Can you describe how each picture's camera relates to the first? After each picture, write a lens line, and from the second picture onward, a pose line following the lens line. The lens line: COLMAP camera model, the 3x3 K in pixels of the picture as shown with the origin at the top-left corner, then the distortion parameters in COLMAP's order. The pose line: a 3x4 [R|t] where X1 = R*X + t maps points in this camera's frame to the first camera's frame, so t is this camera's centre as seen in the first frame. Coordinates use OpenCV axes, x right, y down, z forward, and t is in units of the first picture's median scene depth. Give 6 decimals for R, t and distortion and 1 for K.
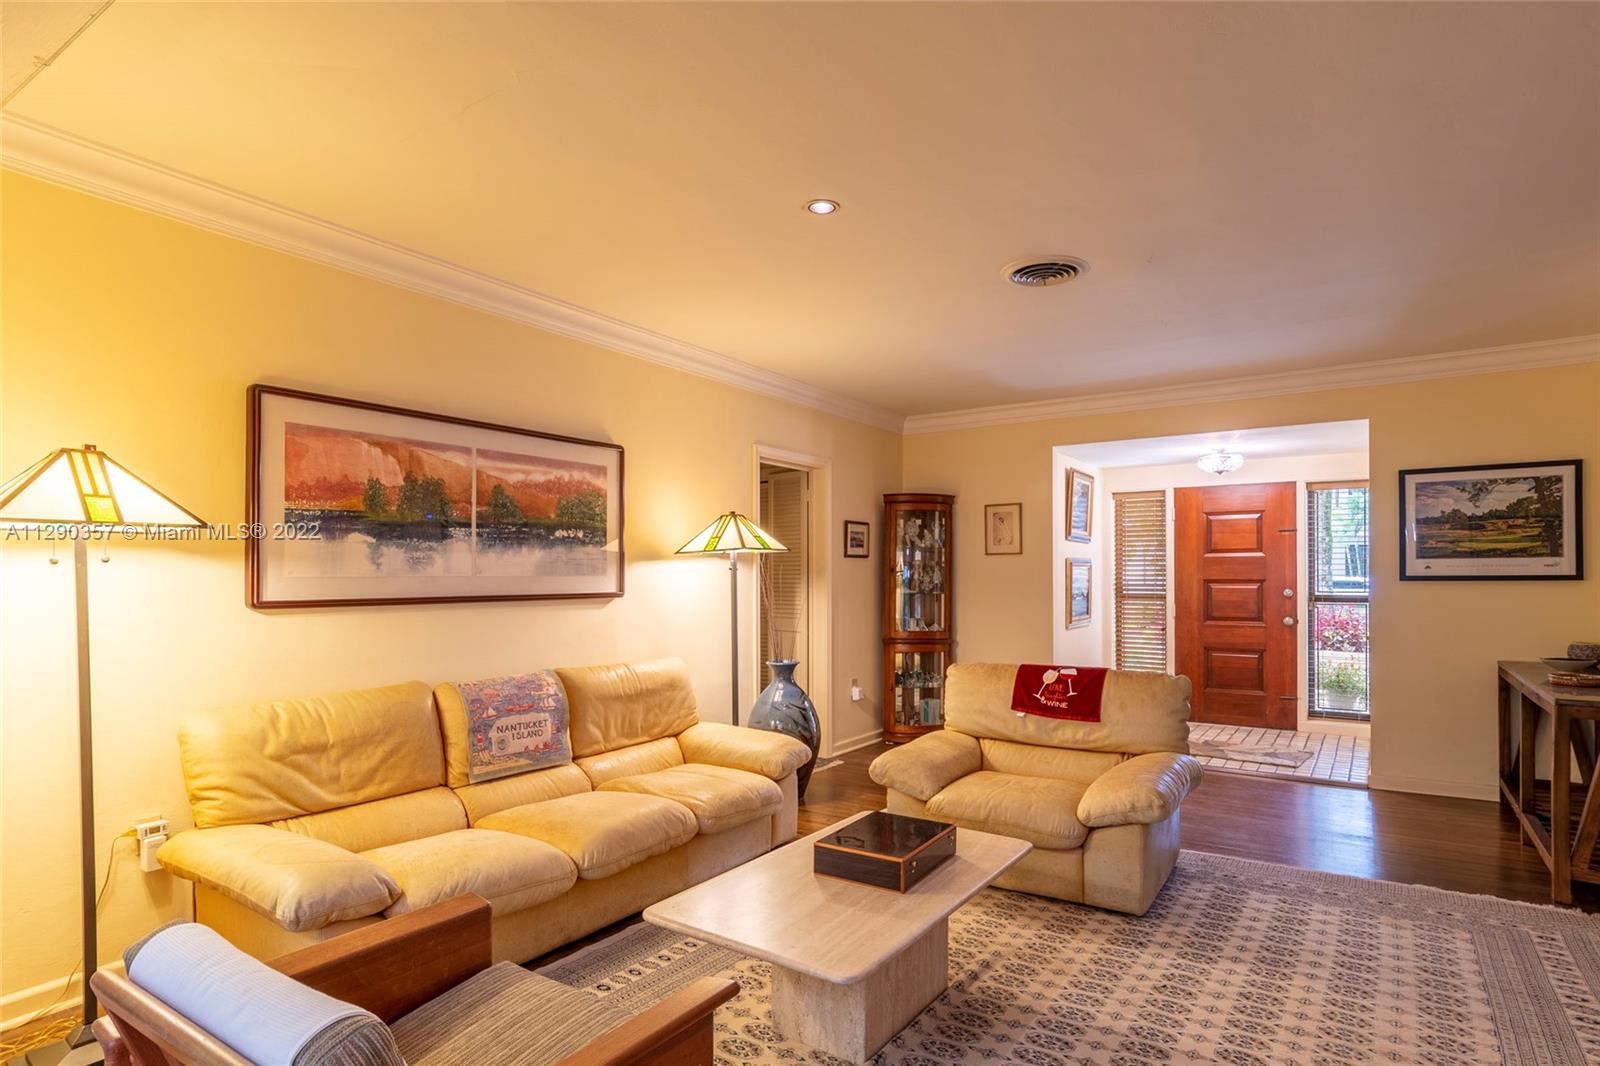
lens RADIAL K [[845.5, 0, 792.7], [0, 845.5, 573.5], [0, 0, 1]] dist [0.002312, -0.000349]
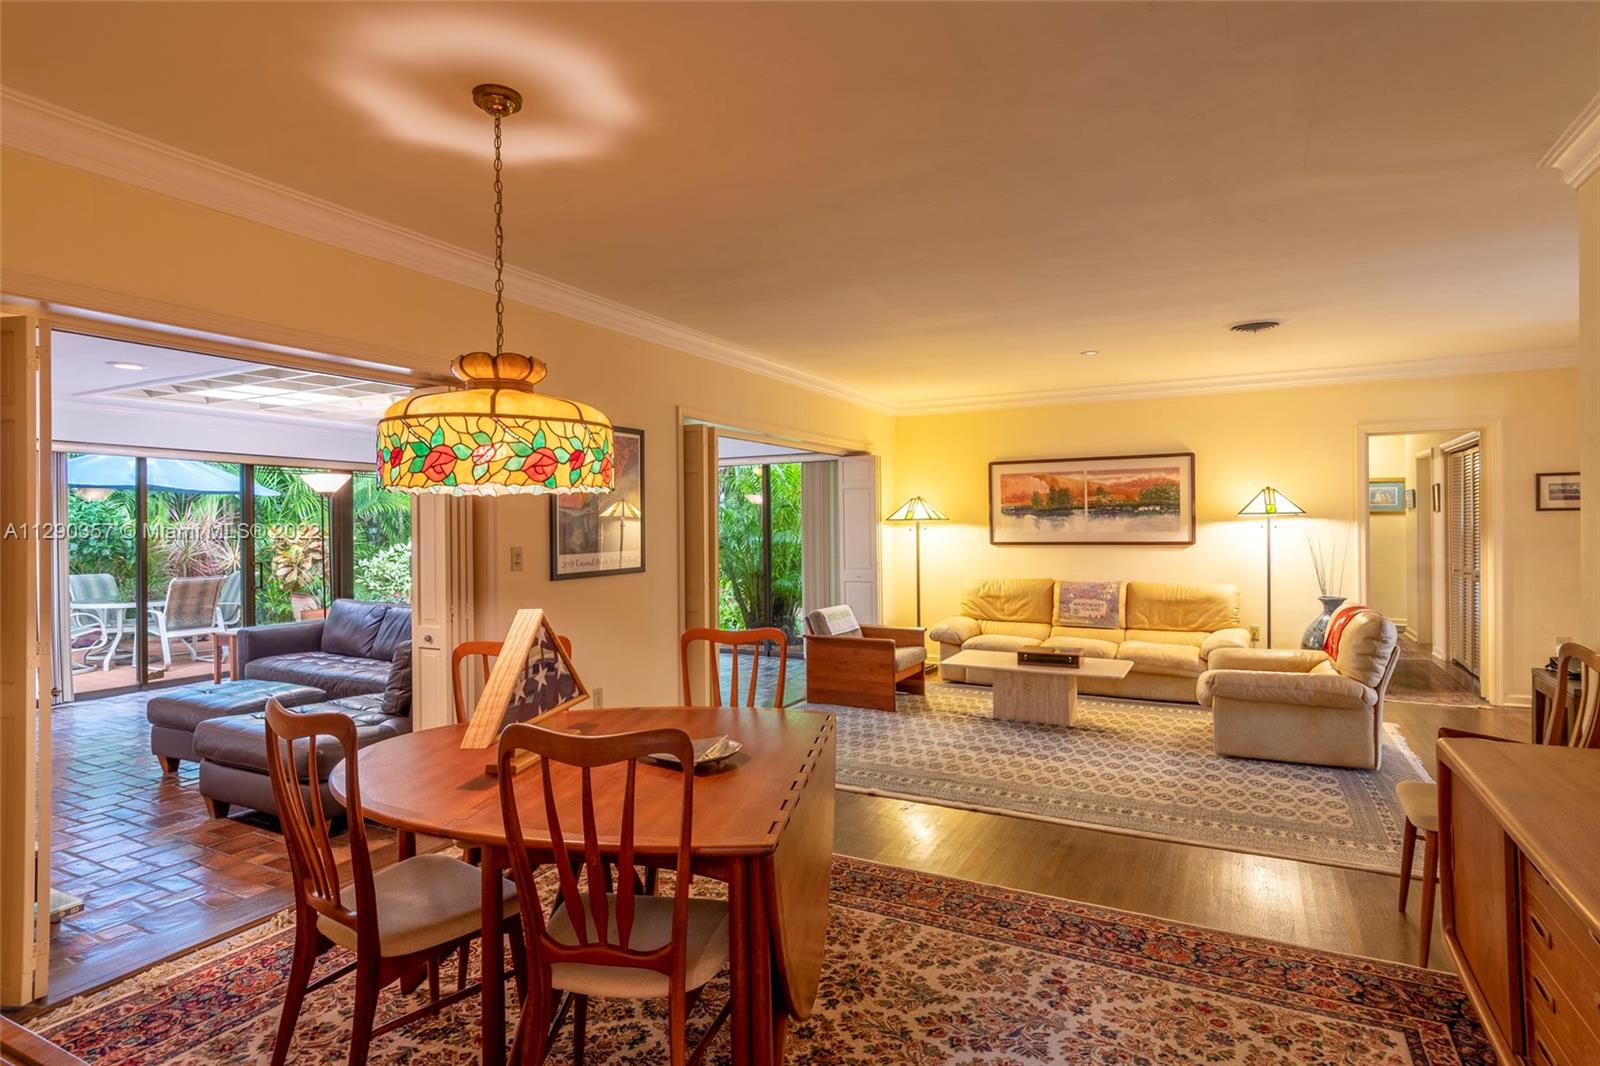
lens RADIAL K [[841.4, 0, 794.0], [0, 841.4, 526.9], [0, 0, 1]] dist [-0.000329, -0.001805]
pose [[0.115800, 0.001072, -0.993272, 1.360117], [0.012588, 0.999918, 0.002547, -0.020737], [0.993193, -0.012798, 0.115777, 0.038805]]
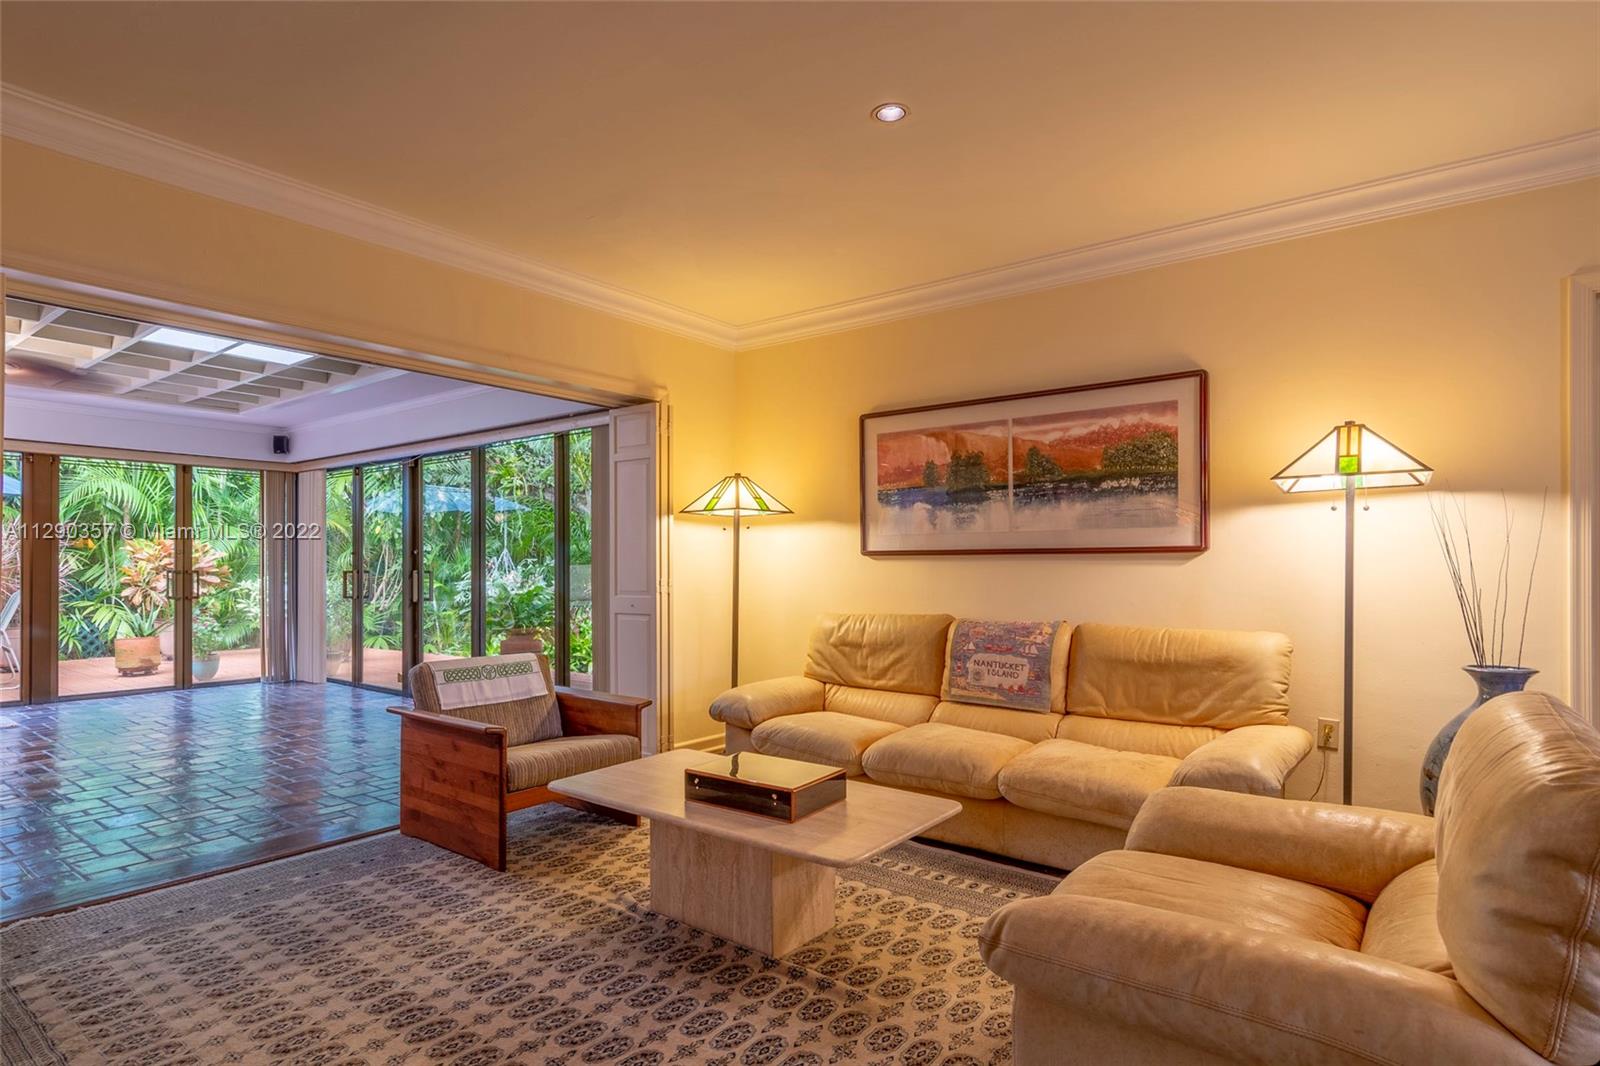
lens RADIAL K [[854.9, 0, 787.1], [0, 854.9, 564.0], [0, 0, 1]] dist [0.014747, -0.009376]
pose [[-0.058456, 0.001199, -0.998289, 0.674946], [0.003134, 0.999995, 0.001017, 0.038381], [0.998285, -0.003069, -0.058460, 0.653205]]
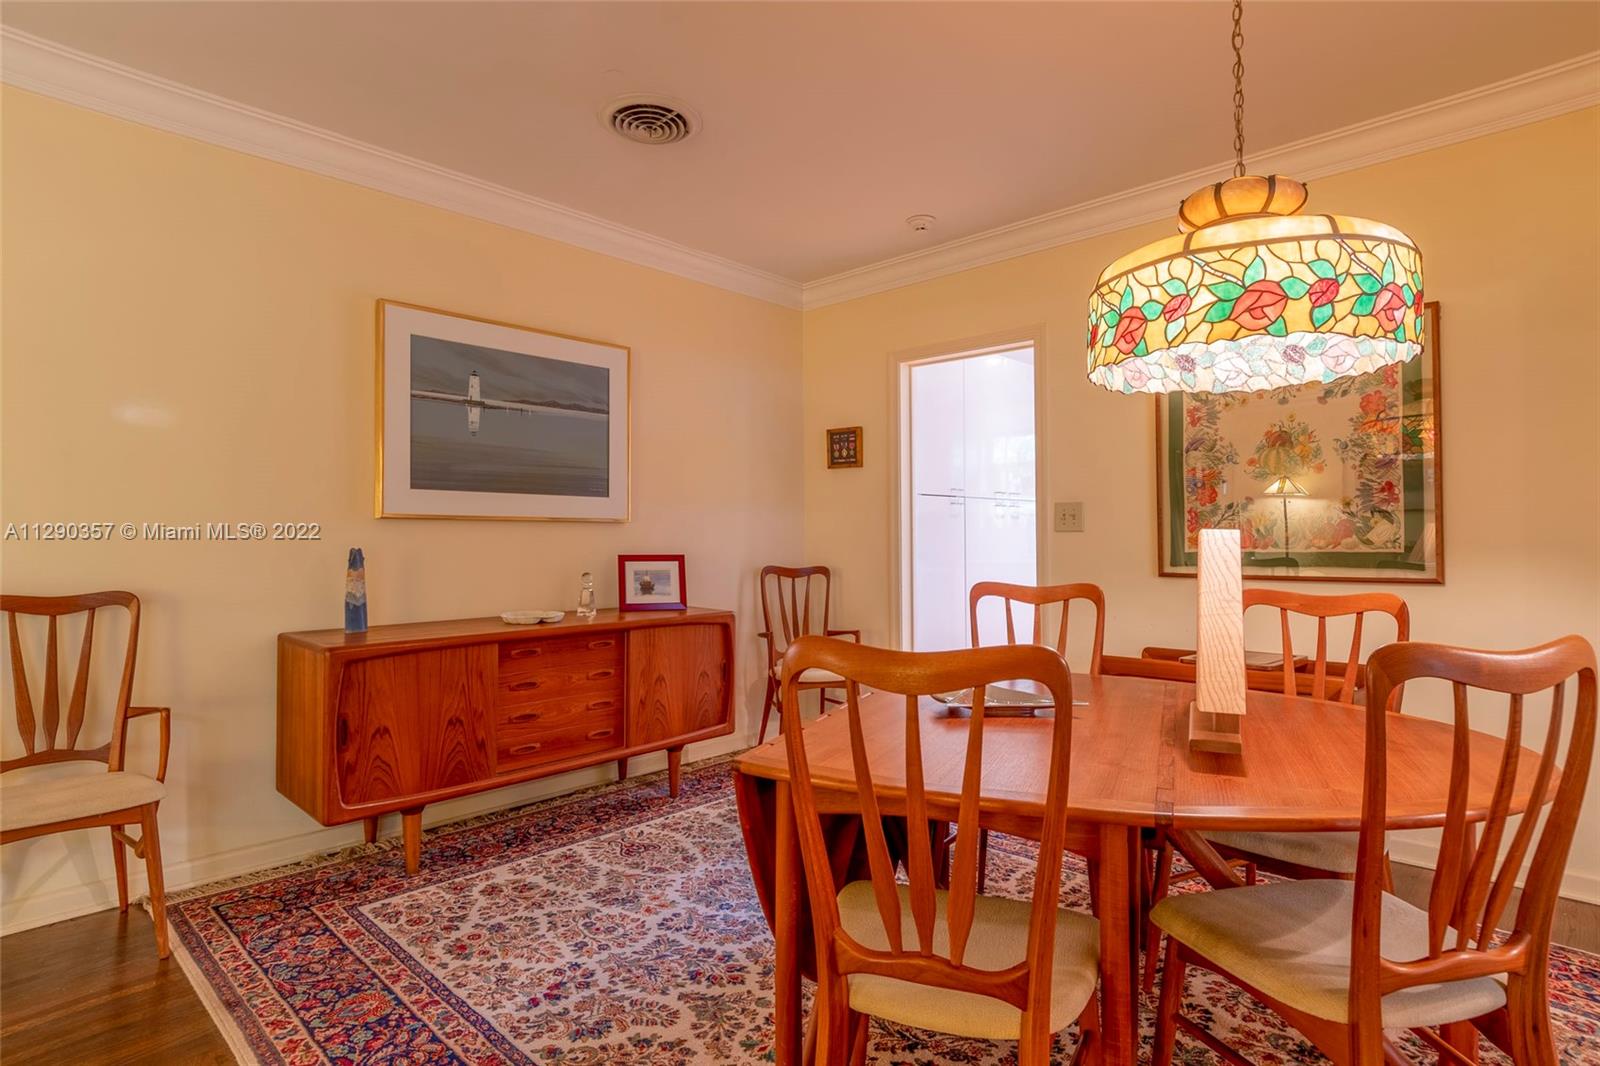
lens RADIAL K [[862.5, 0, 800.0], [0, 862.5, 533.0], [0, 0, 1]] dist [-0.000897, -0.000198]
pose [[0.148652, 0.005705, 0.988873, 0.340289], [0.003851, 0.999972, -0.006348, 0.036957], [-0.988882, 0.004752, 0.148626, 0.066279]]
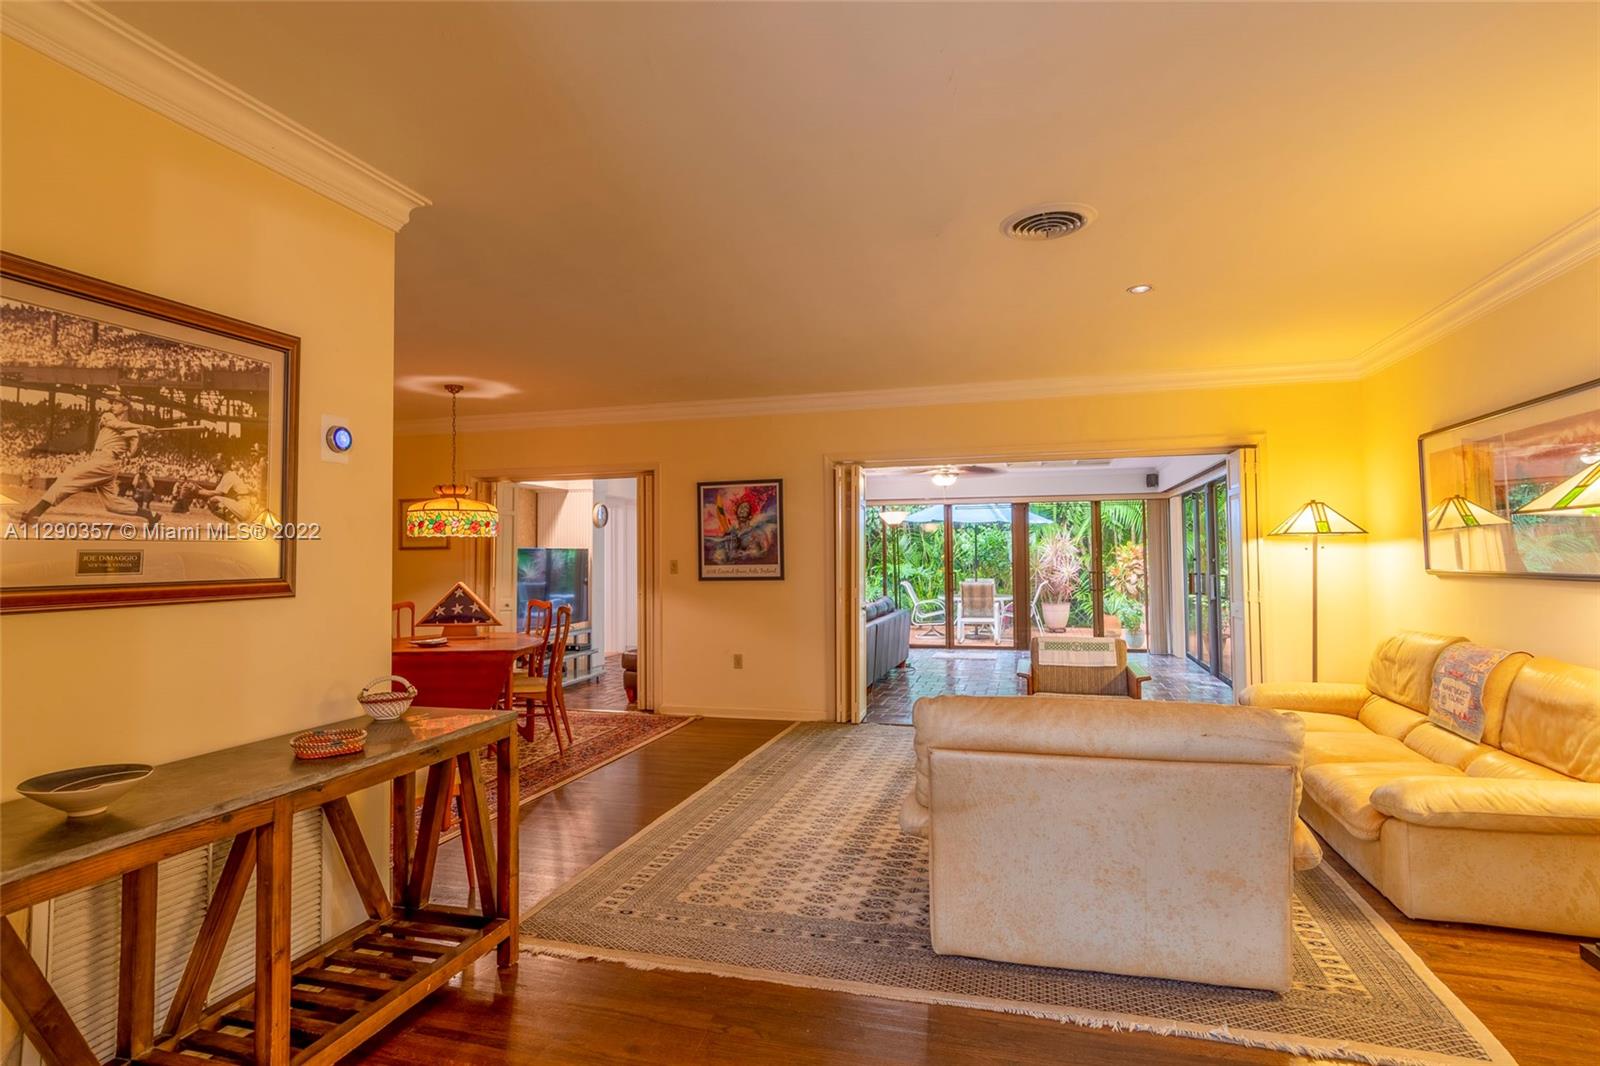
lens RADIAL K [[837.4, 0, 786.2], [0, 837.4, 525.1], [0, 0, 1]] dist [-0.017175, -0.000444]
pose [[-0.948278, -0.002974, -0.317428, 0.705336], [0.010176, 0.999157, -0.039759, -0.000689], [0.317279, -0.040933, -0.947448, 1.452592]]
